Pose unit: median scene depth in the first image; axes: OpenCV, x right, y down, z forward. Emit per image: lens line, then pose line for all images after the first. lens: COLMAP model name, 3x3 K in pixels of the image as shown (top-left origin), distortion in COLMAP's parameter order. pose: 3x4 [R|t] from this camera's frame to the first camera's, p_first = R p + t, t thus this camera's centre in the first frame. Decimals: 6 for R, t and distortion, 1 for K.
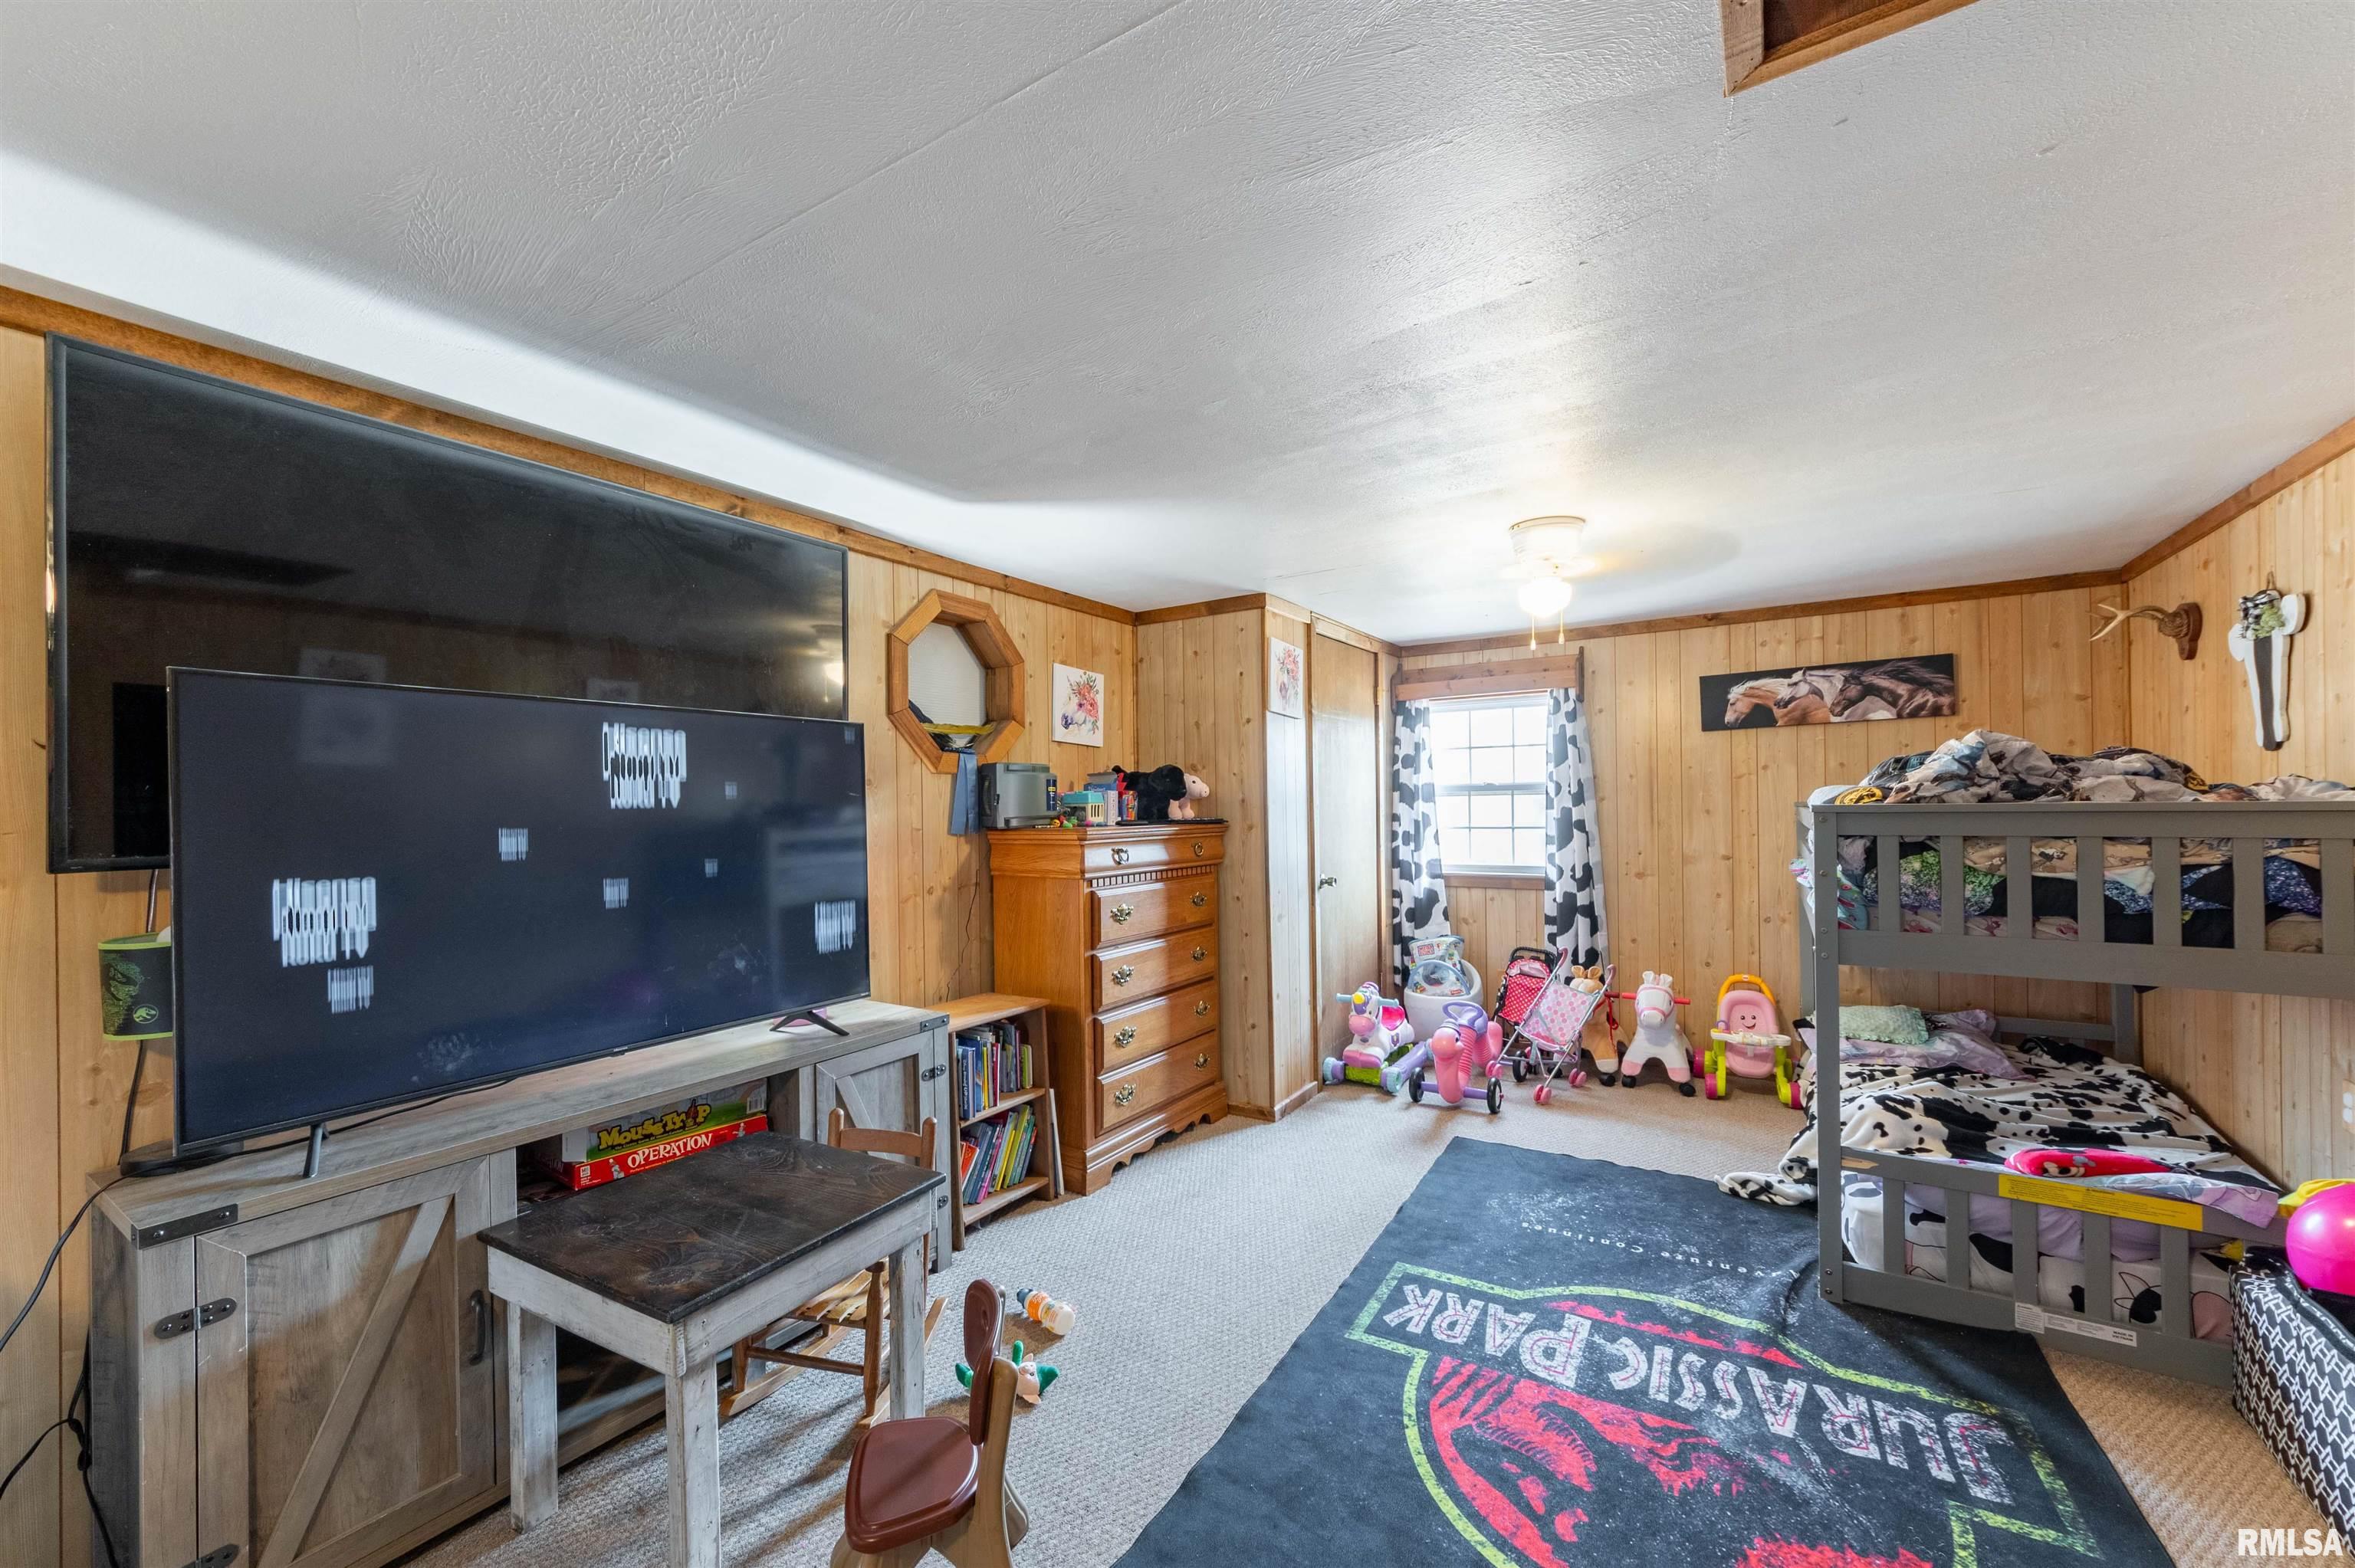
lens RADIAL K [[897.8, 0, 1216.3], [0, 897.8, 798.0], [0, 0, 1]] dist [0.001137, 0.000084]
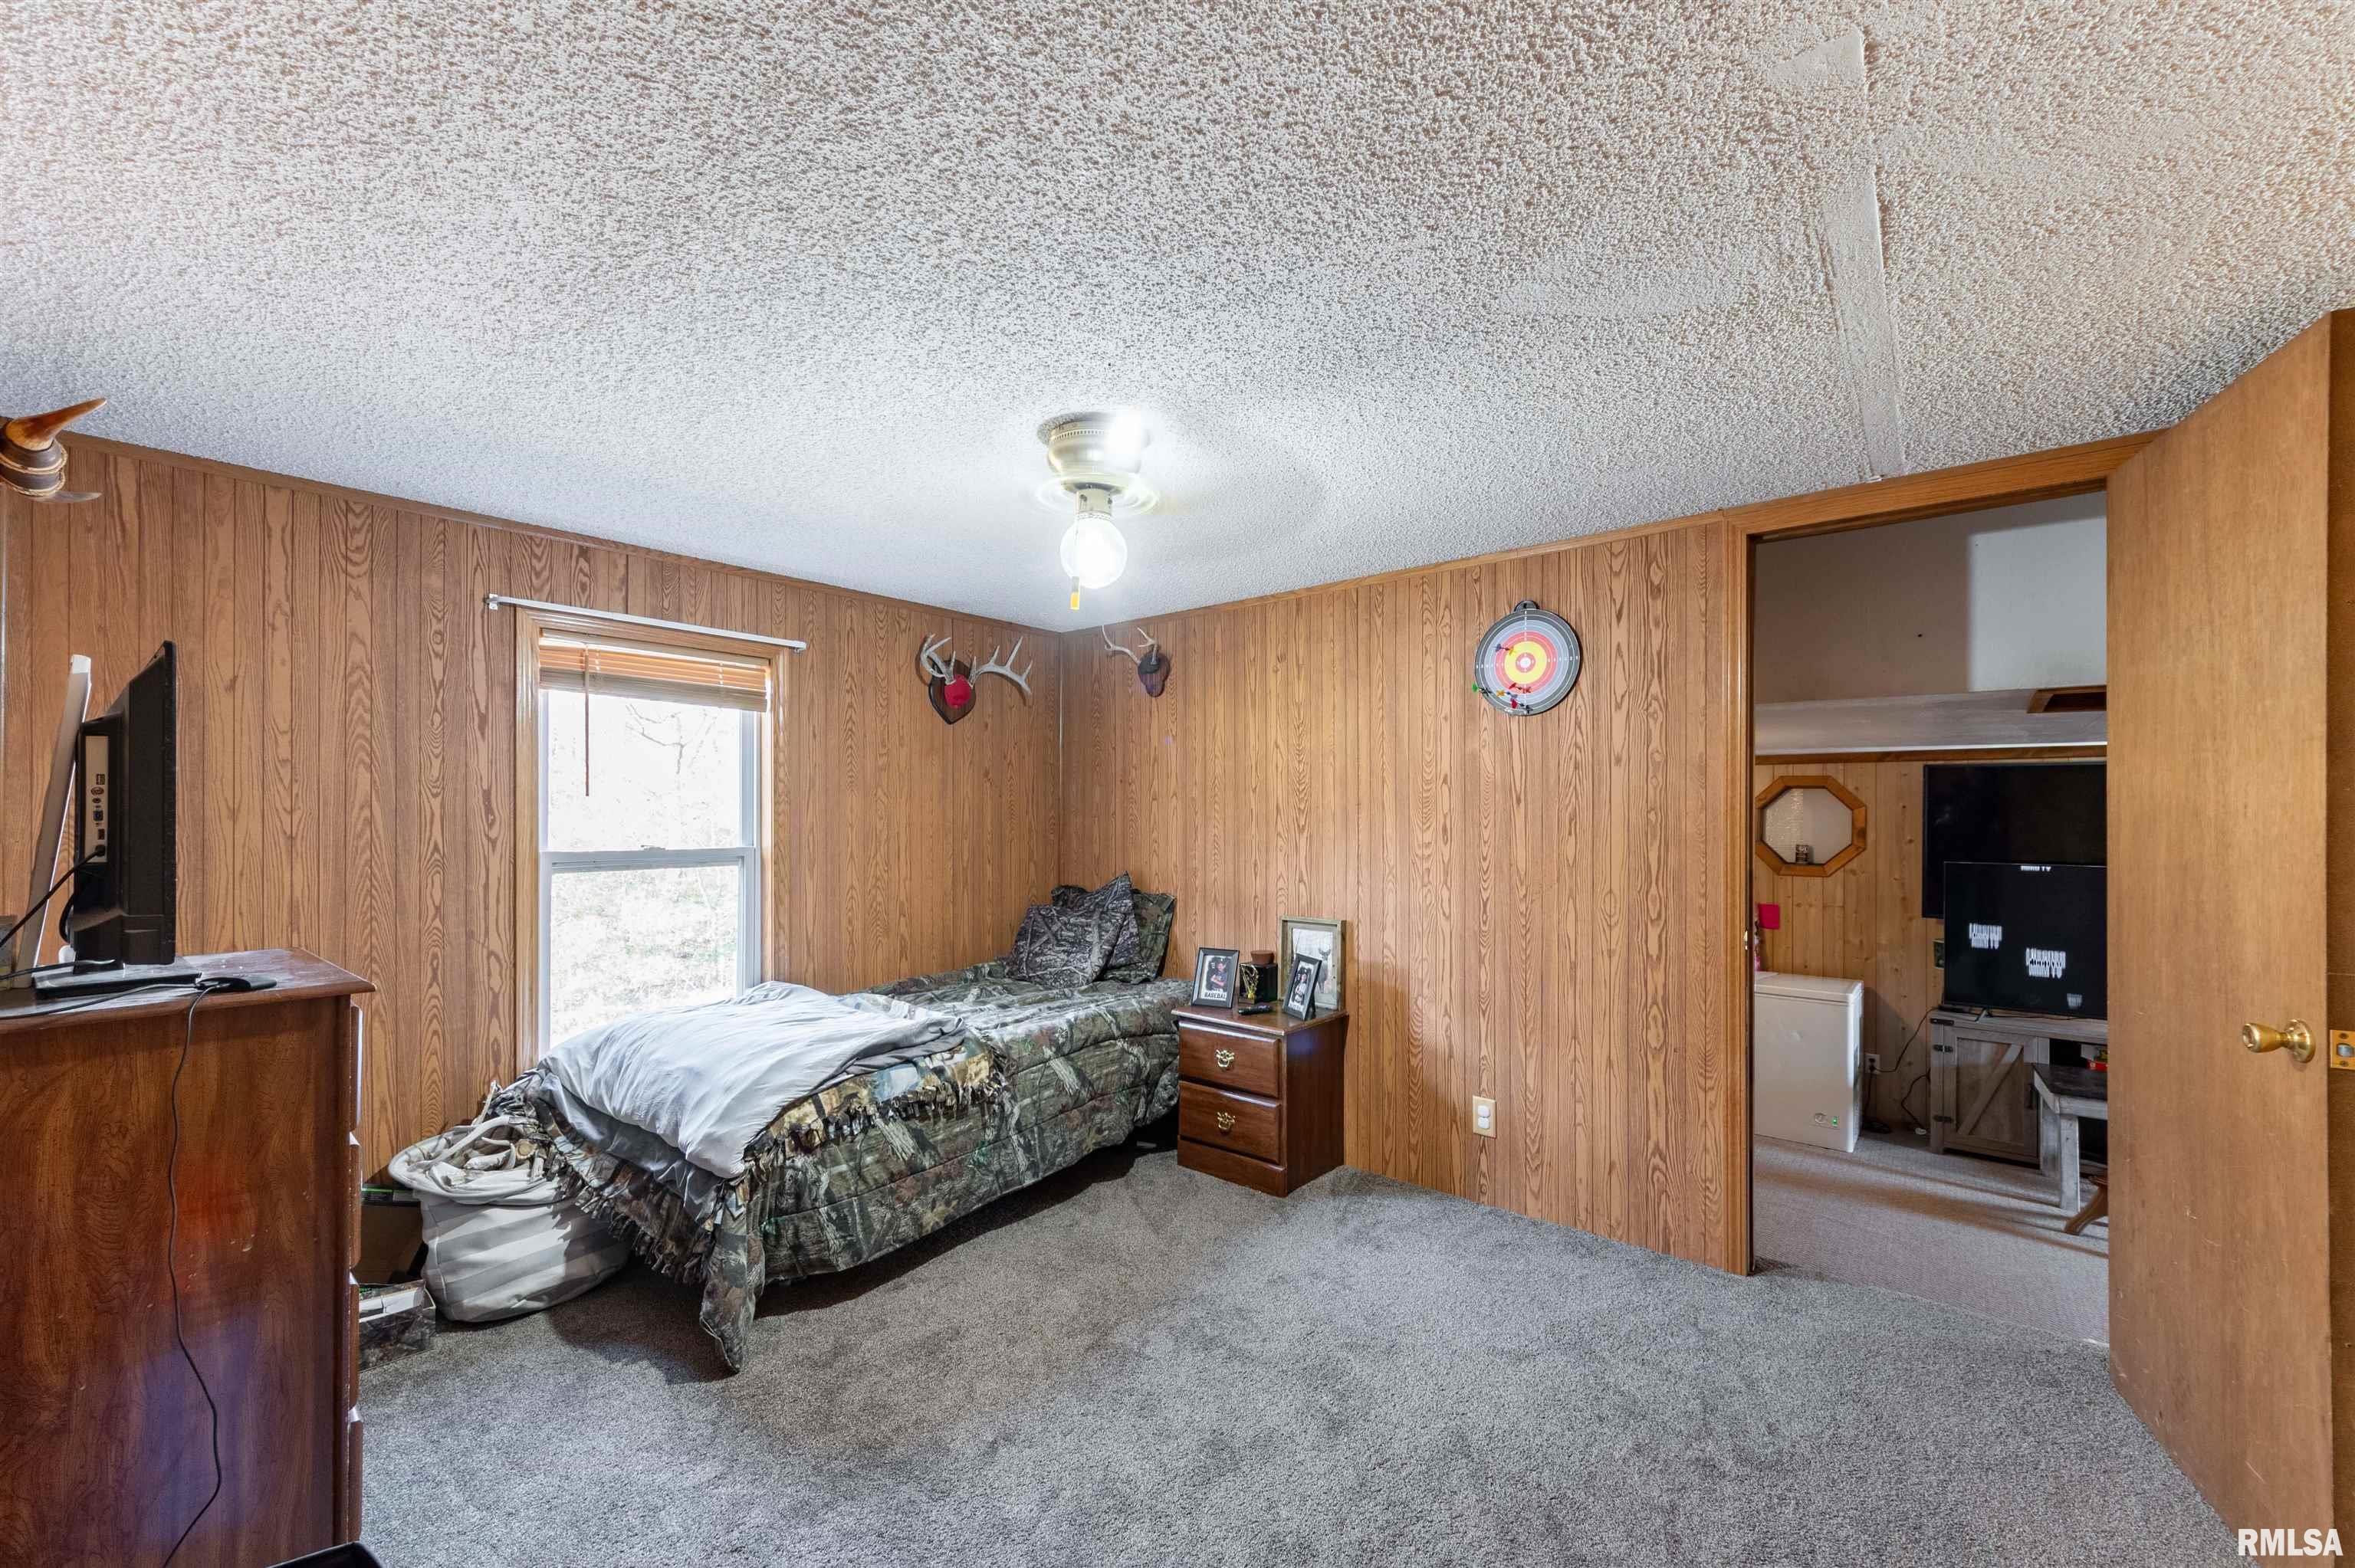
lens RADIAL K [[897.8, 0, 1216.3], [0, 897.8, 798.0], [0, 0, 1]] dist [0.001137, 0.000084]
pose [[-0.113817, 0.001159, -0.993501, 2.339719], [0.001186, 0.999999, 0.001031, -0.347963], [0.993501, -0.001060, -0.113818, -1.233254]]
